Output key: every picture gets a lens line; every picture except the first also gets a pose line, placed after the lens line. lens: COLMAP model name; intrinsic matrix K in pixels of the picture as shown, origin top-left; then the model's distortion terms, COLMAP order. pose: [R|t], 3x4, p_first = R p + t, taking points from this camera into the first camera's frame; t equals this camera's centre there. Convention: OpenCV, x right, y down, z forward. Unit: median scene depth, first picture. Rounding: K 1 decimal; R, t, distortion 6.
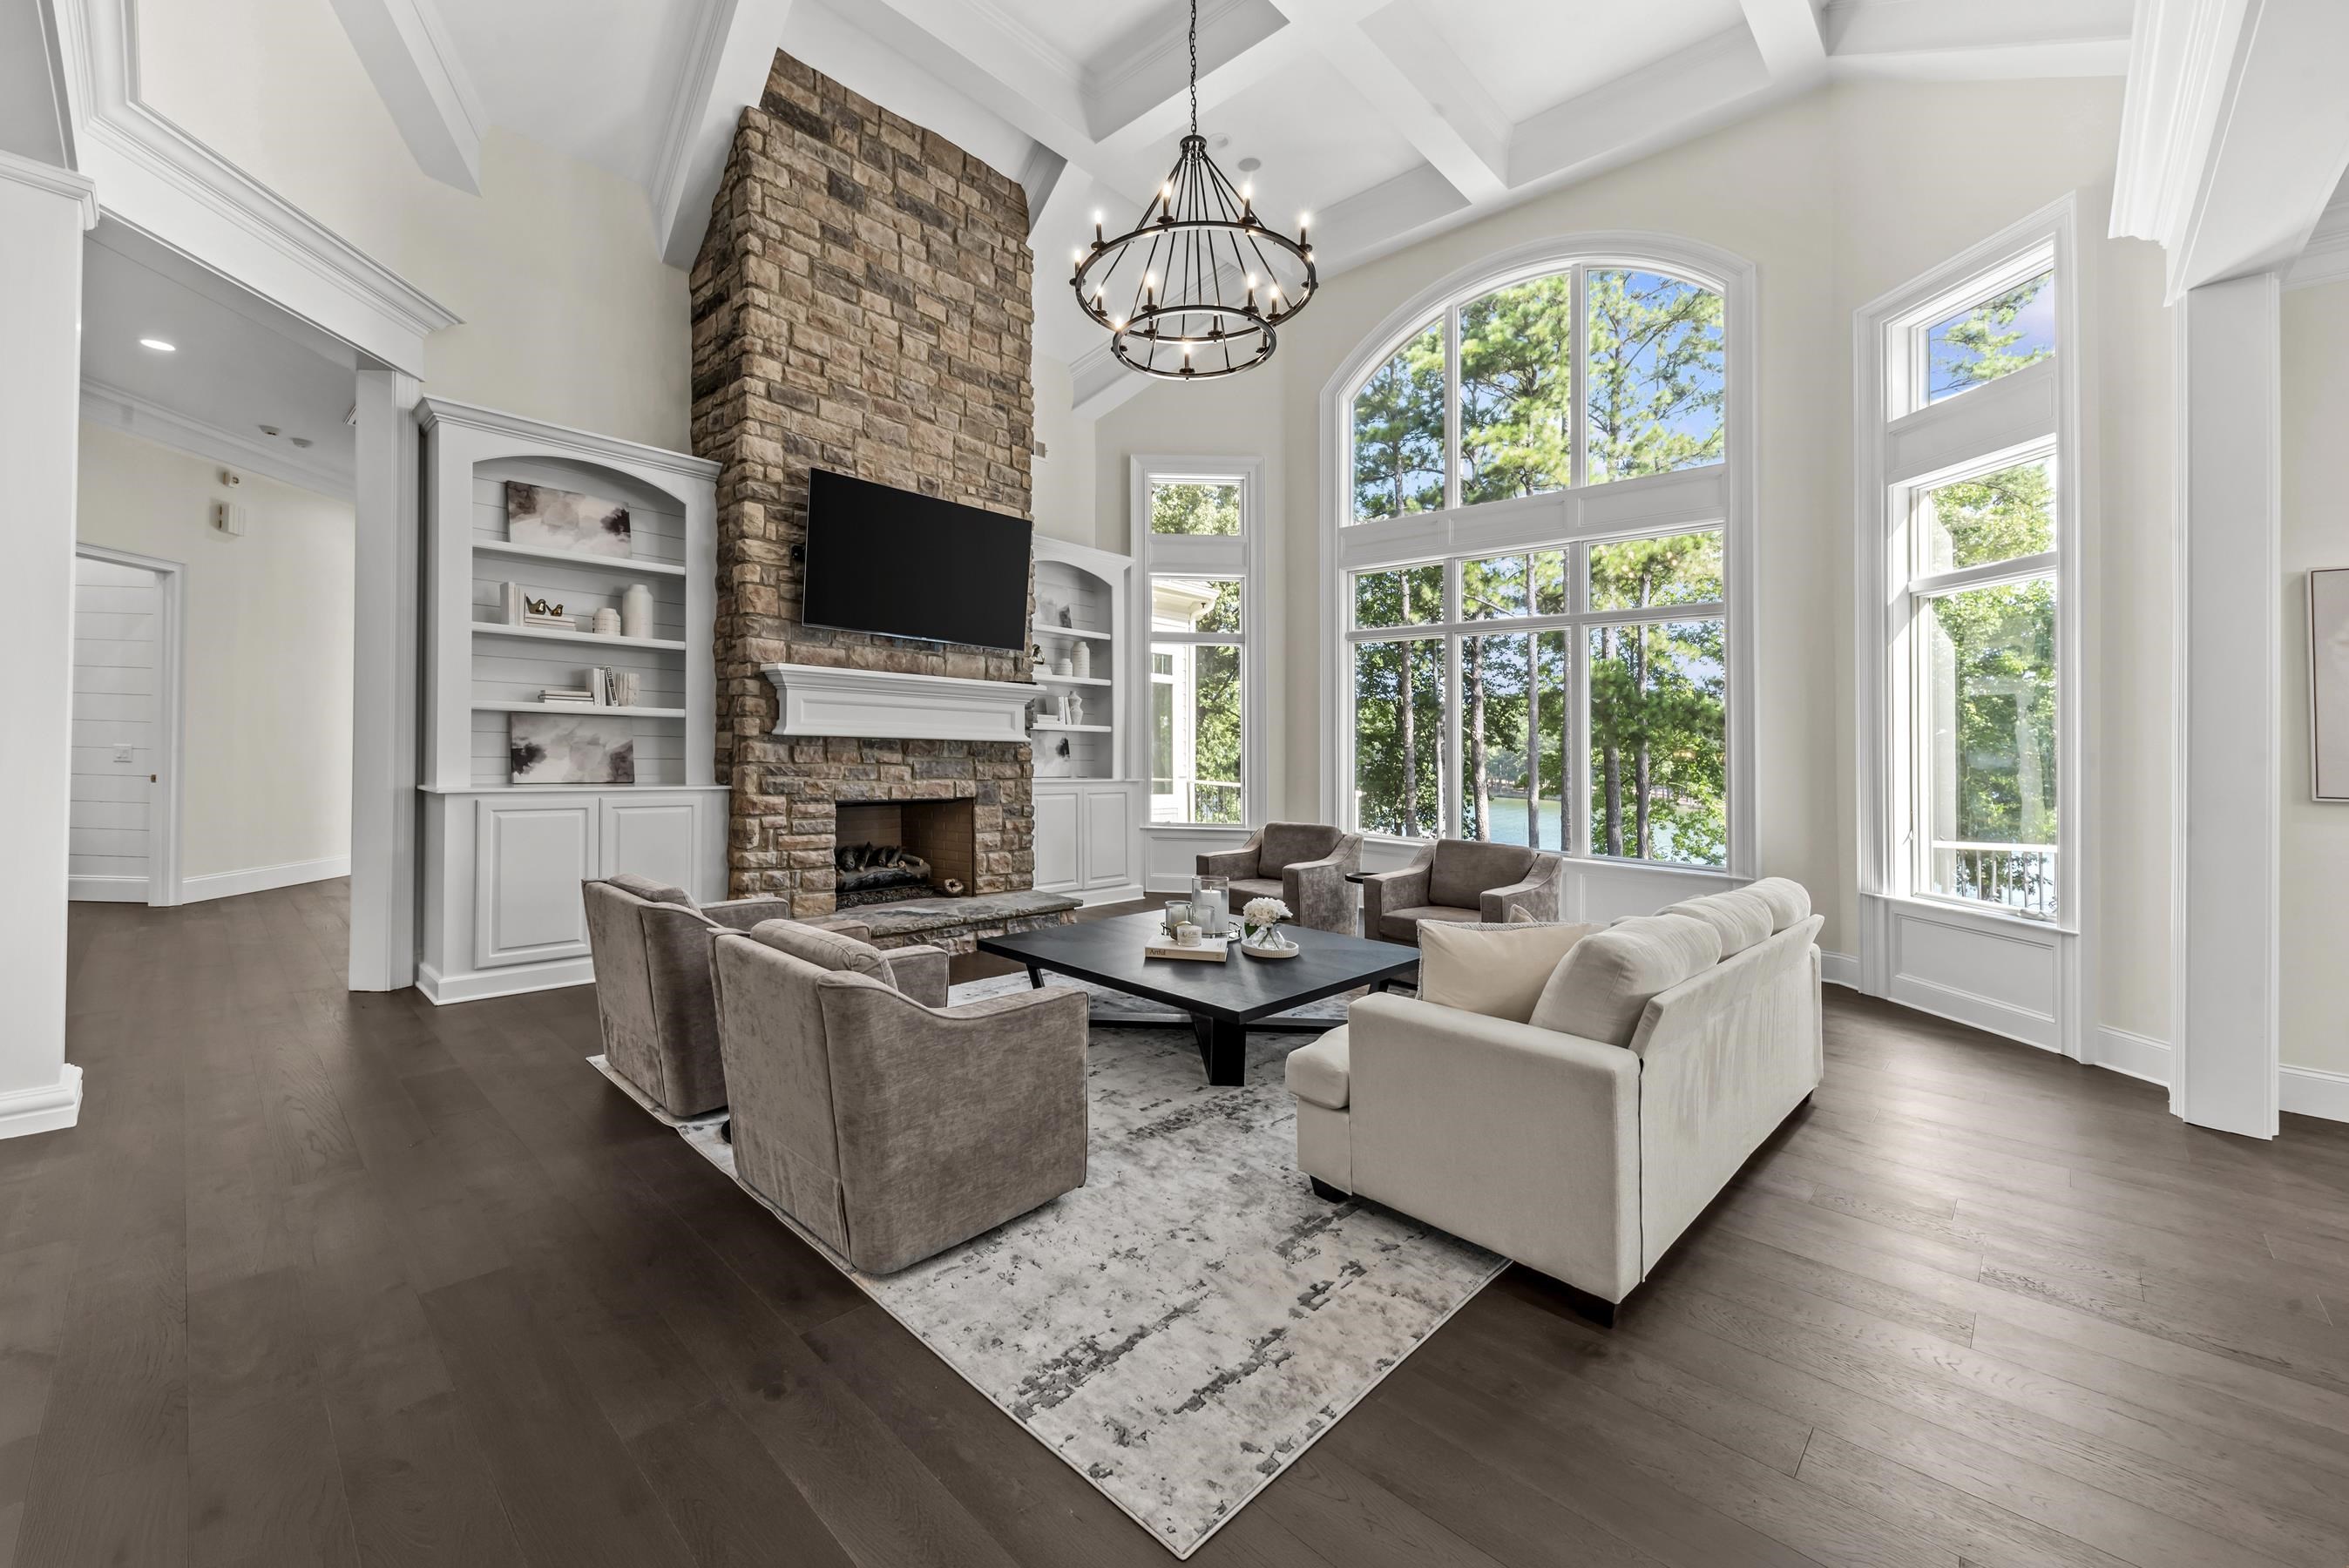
lens RADIAL K [[905.2, 0, 1179.2], [0, 905.2, 723.9], [0, 0, 1]] dist [0.015414, 0.000111]
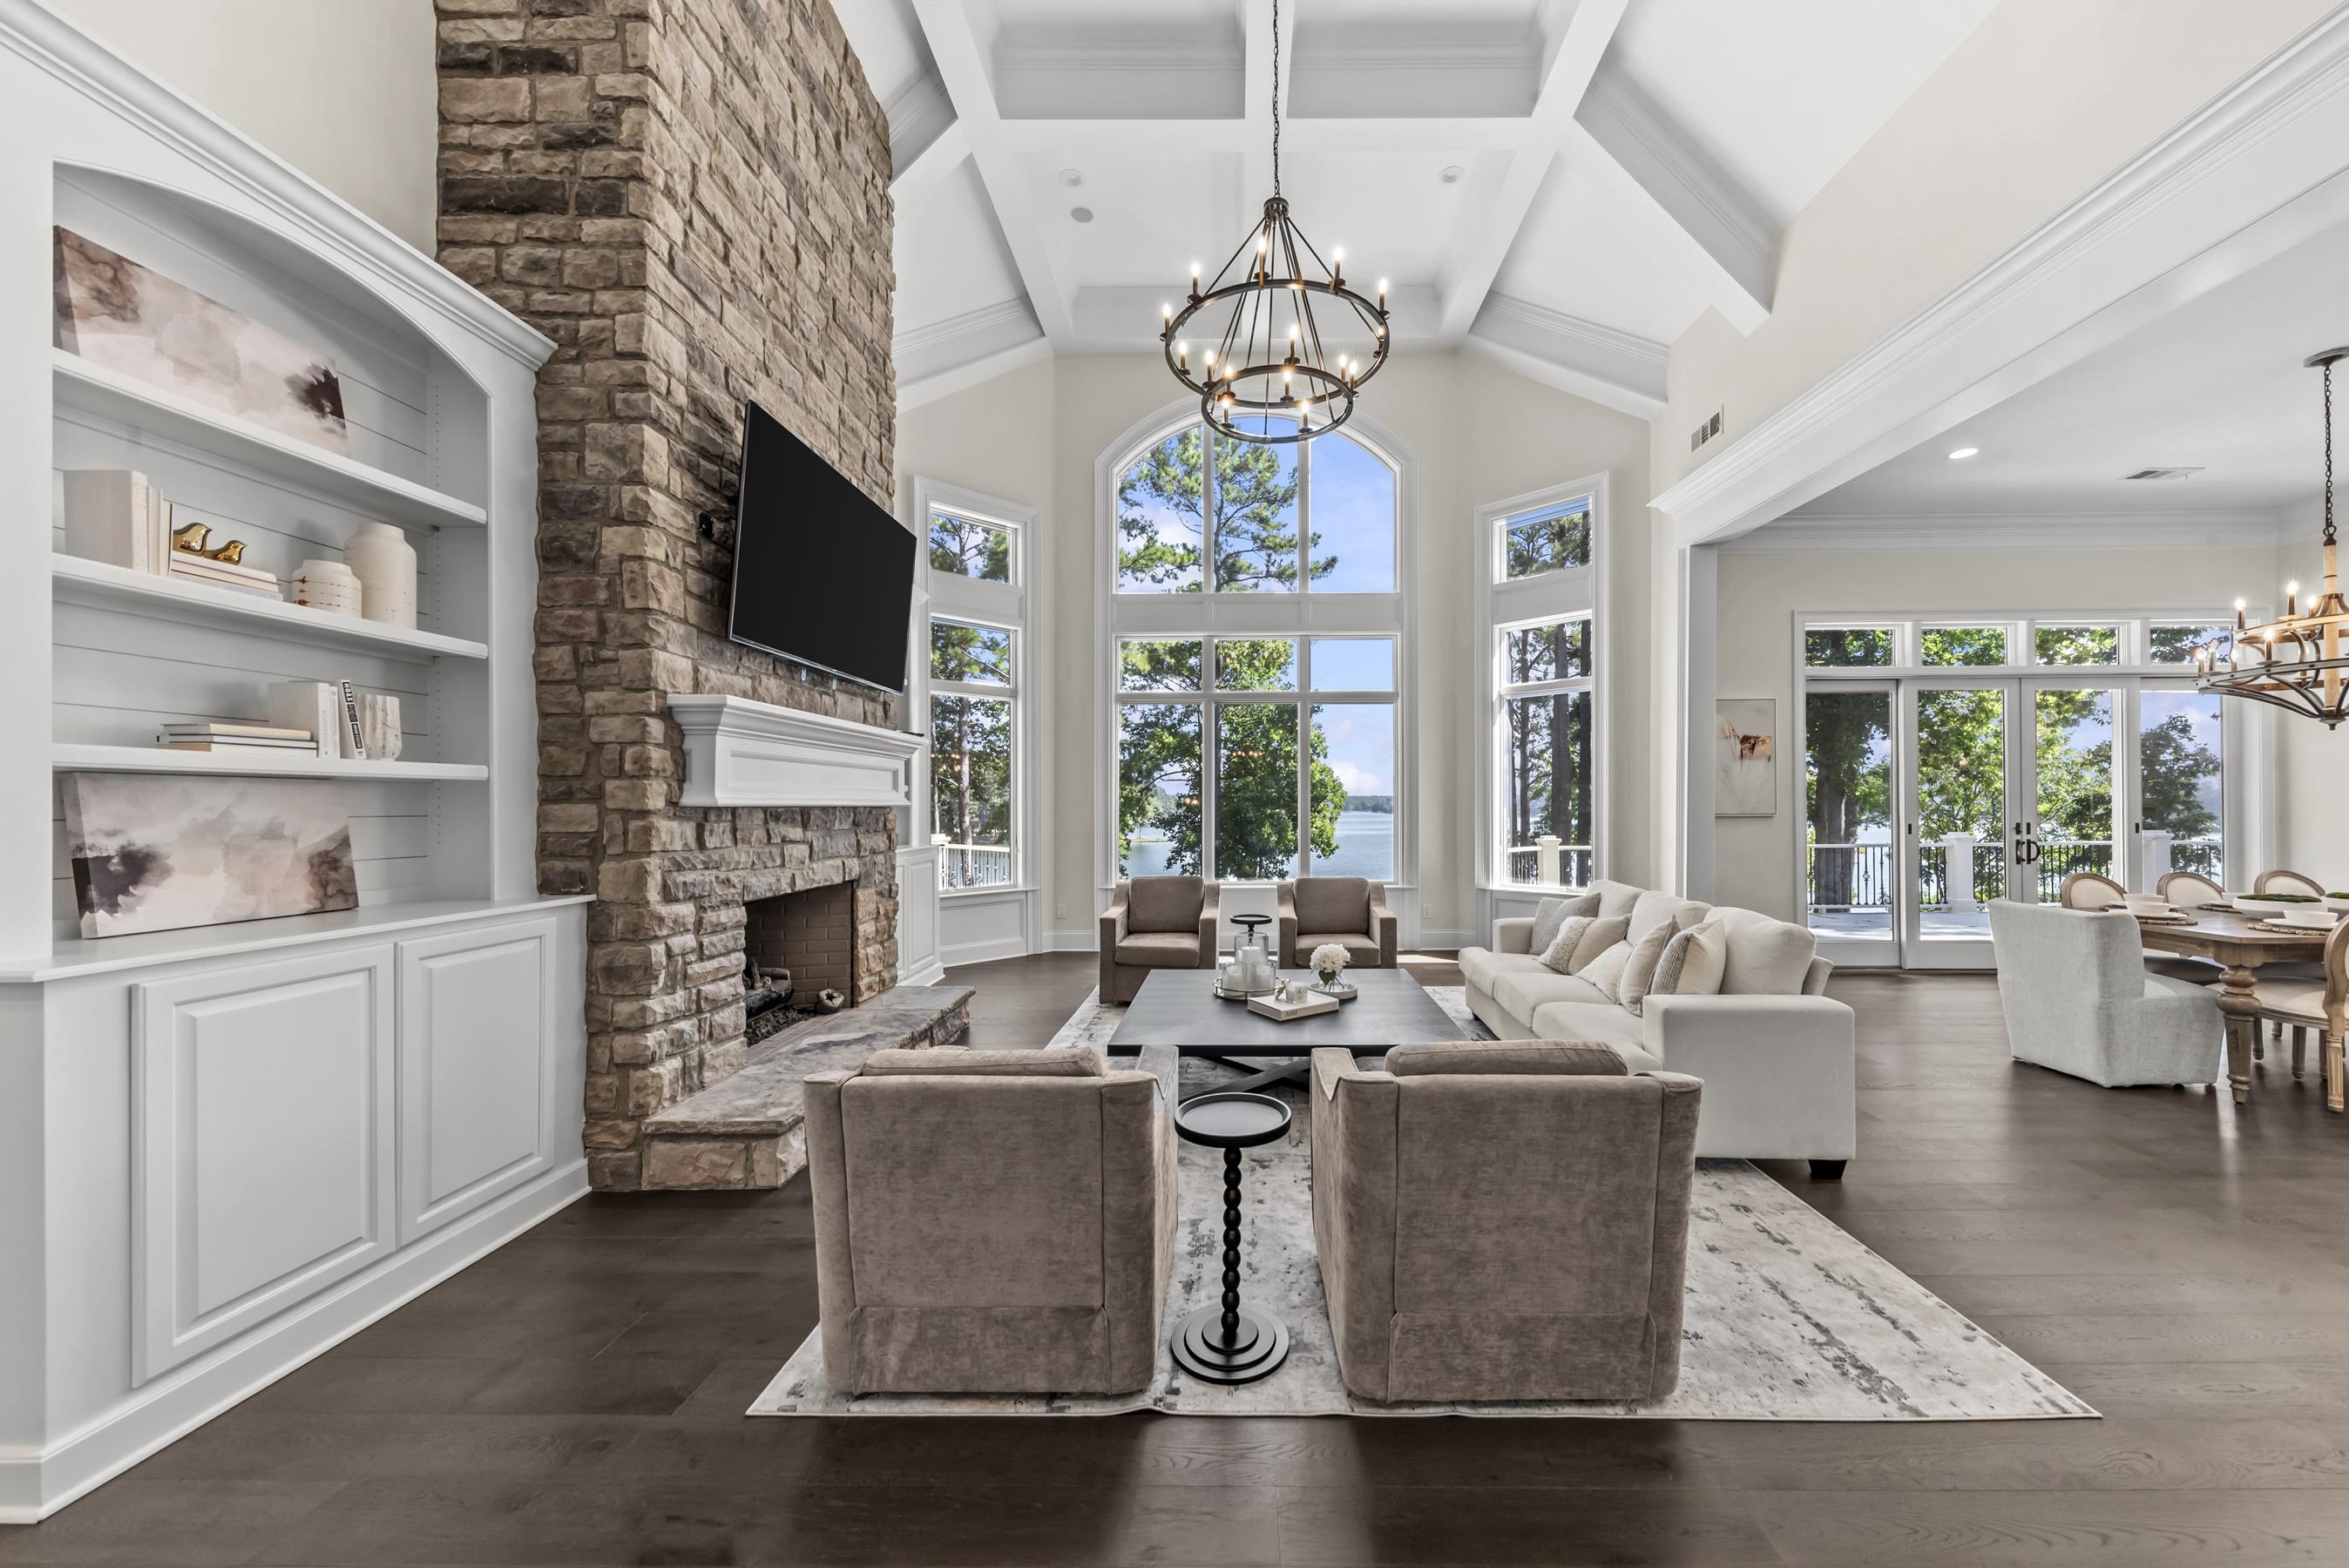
lens RADIAL K [[820.5, 0, 1198.0], [0, 820.5, 781.8], [0, 0, 1]] dist [0.002217, -0.000162]
pose [[0.728359, -0.009453, 0.685131, -0.573757], [0.002451, 0.999934, 0.011191, -0.010857], [-0.685192, -0.006471, 0.728334, 0.336296]]
